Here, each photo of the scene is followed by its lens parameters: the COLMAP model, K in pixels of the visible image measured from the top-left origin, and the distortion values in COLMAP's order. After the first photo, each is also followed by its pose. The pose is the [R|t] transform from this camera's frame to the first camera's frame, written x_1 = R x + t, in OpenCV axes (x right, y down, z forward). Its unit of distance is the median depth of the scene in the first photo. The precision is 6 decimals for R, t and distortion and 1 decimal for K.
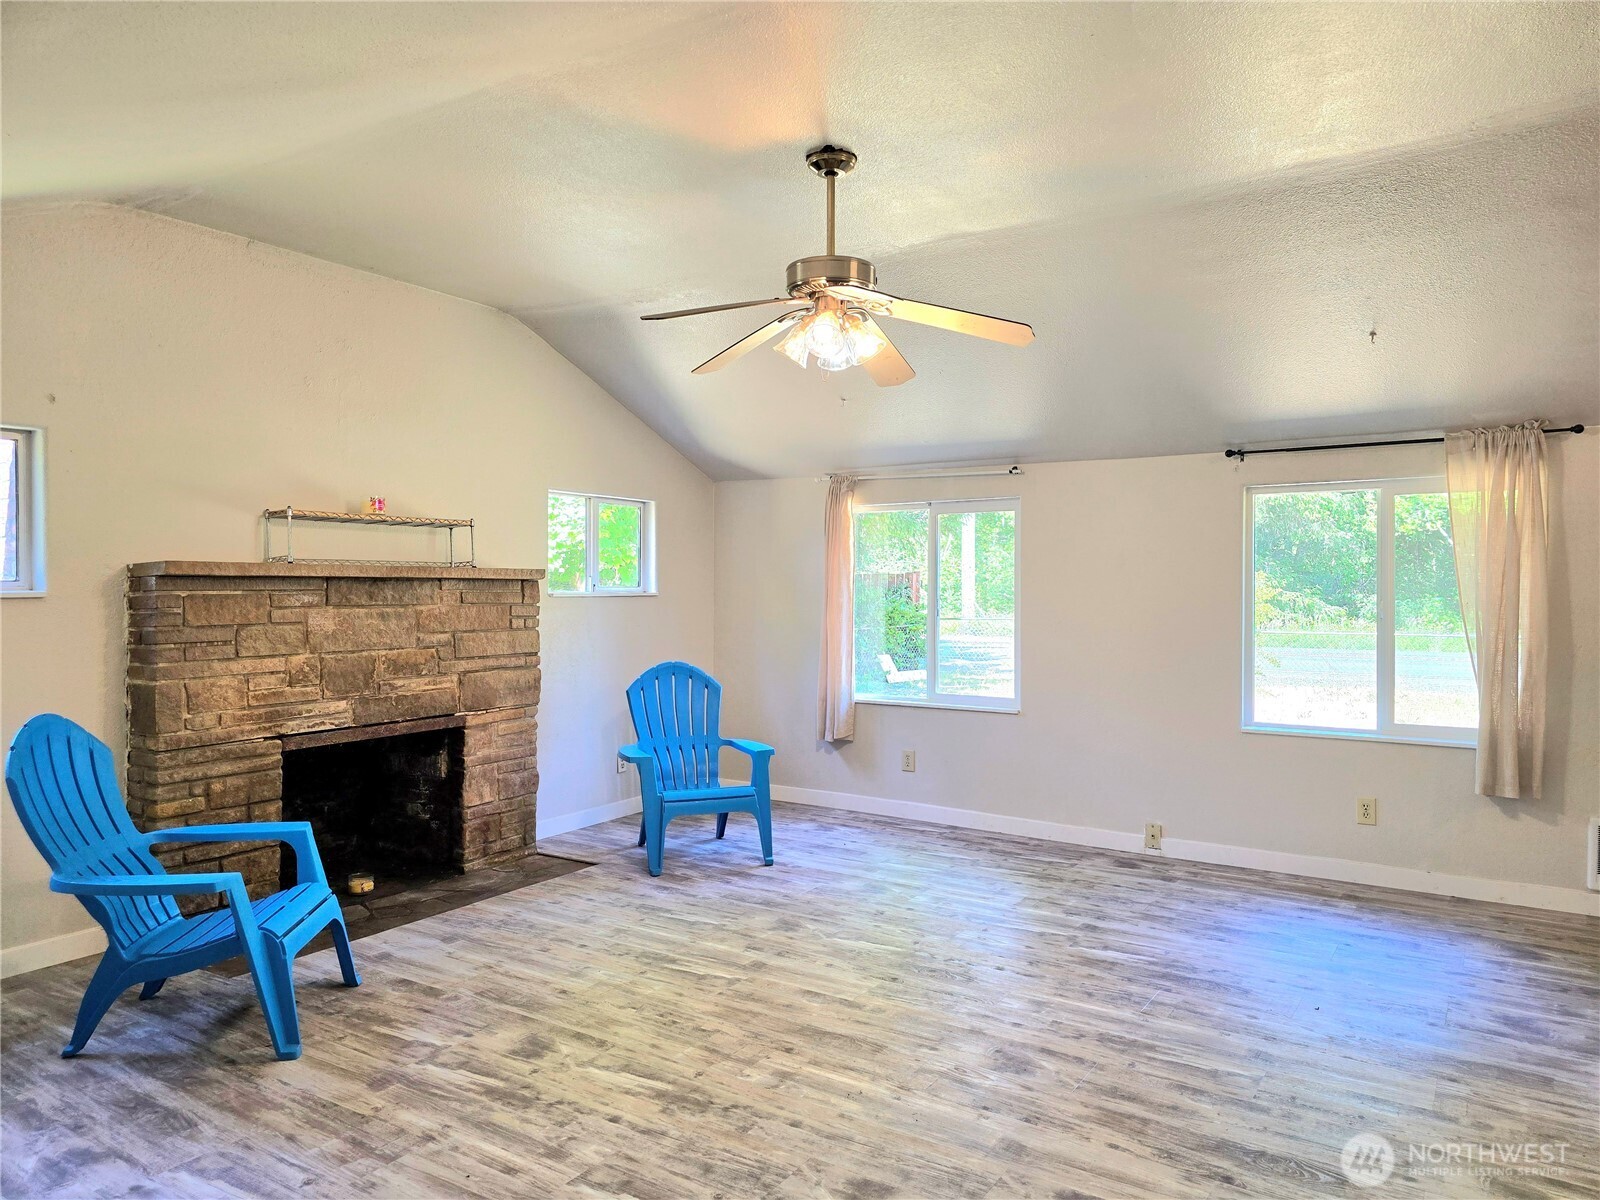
lens RADIAL K [[1084.1, 0, 811.9], [0, 1084.1, 591.9], [0, 0, 1]] dist [0.080238, -0.068837]
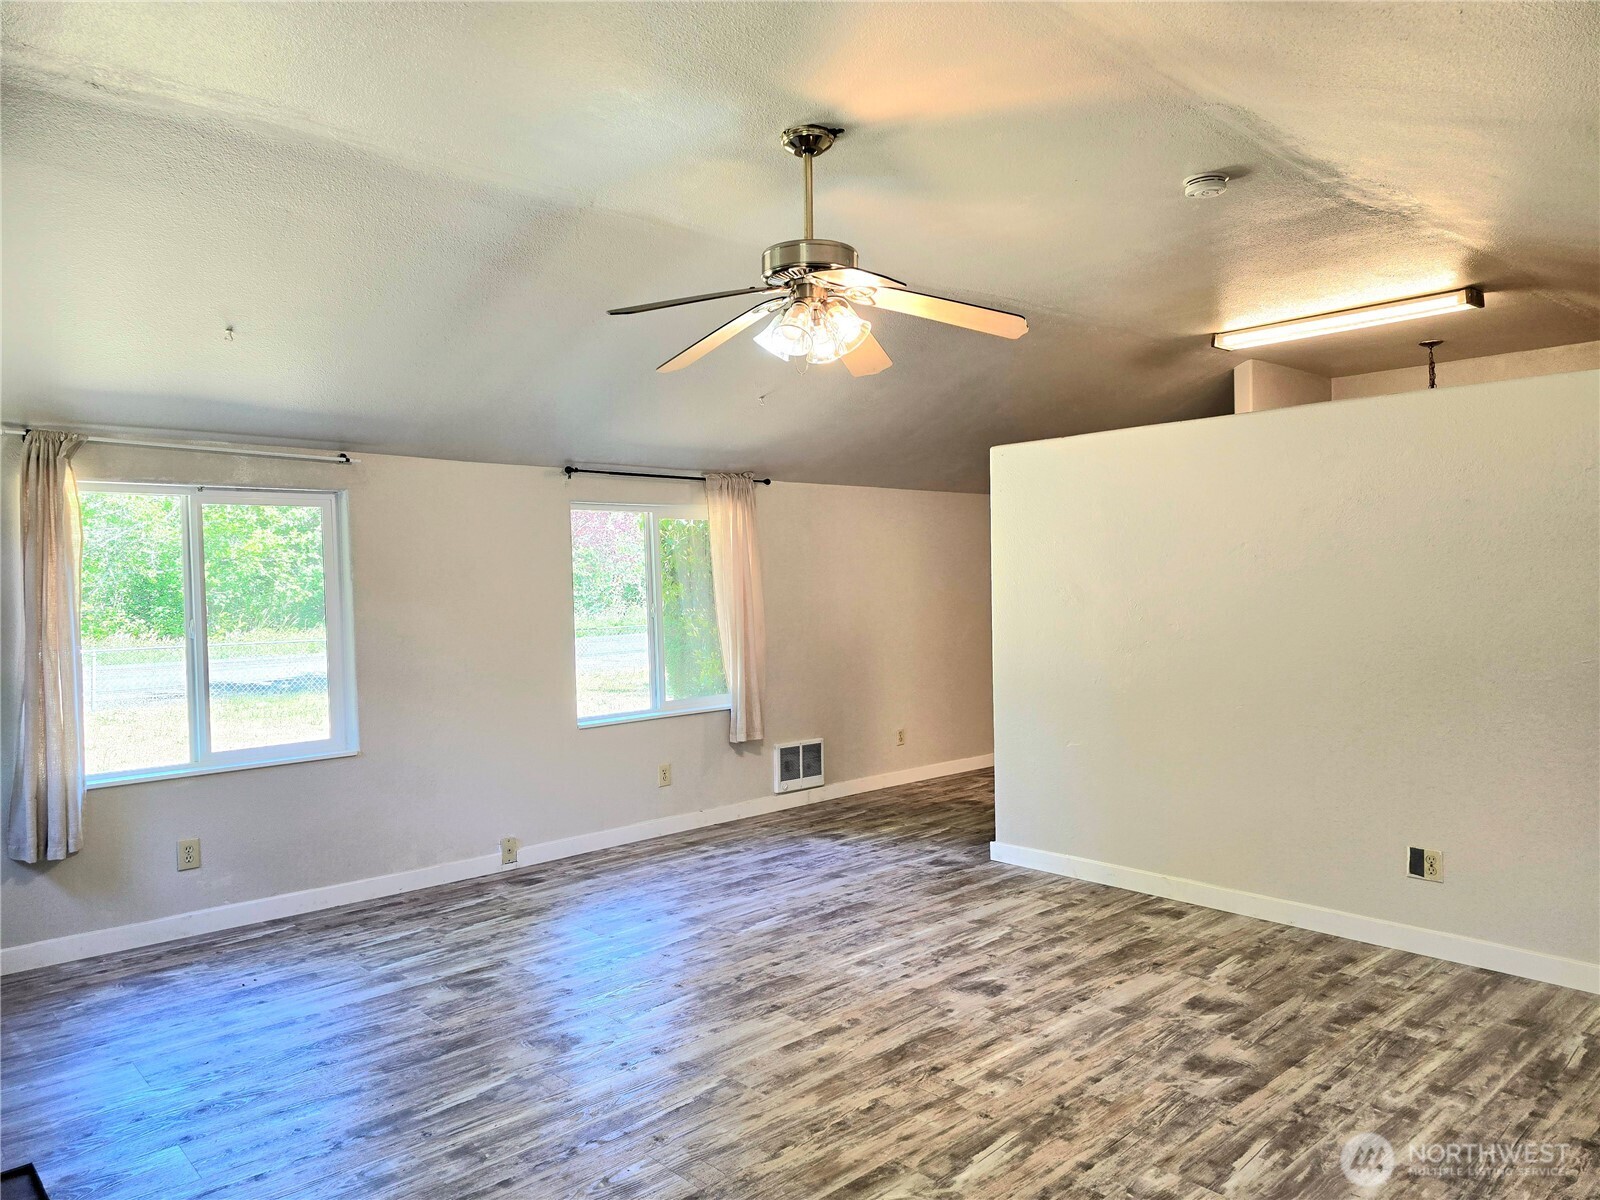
lens RADIAL K [[1084.1, 0, 805.5], [0, 1084.1, 604.8], [0, 0, 1]] dist [0.080238, -0.068837]
pose [[0.246755, -0.028197, 0.968668, -0.794633], [0.025389, 0.999422, 0.022624, -0.018261], [-0.968745, 0.019011, 0.247328, 0.692169]]
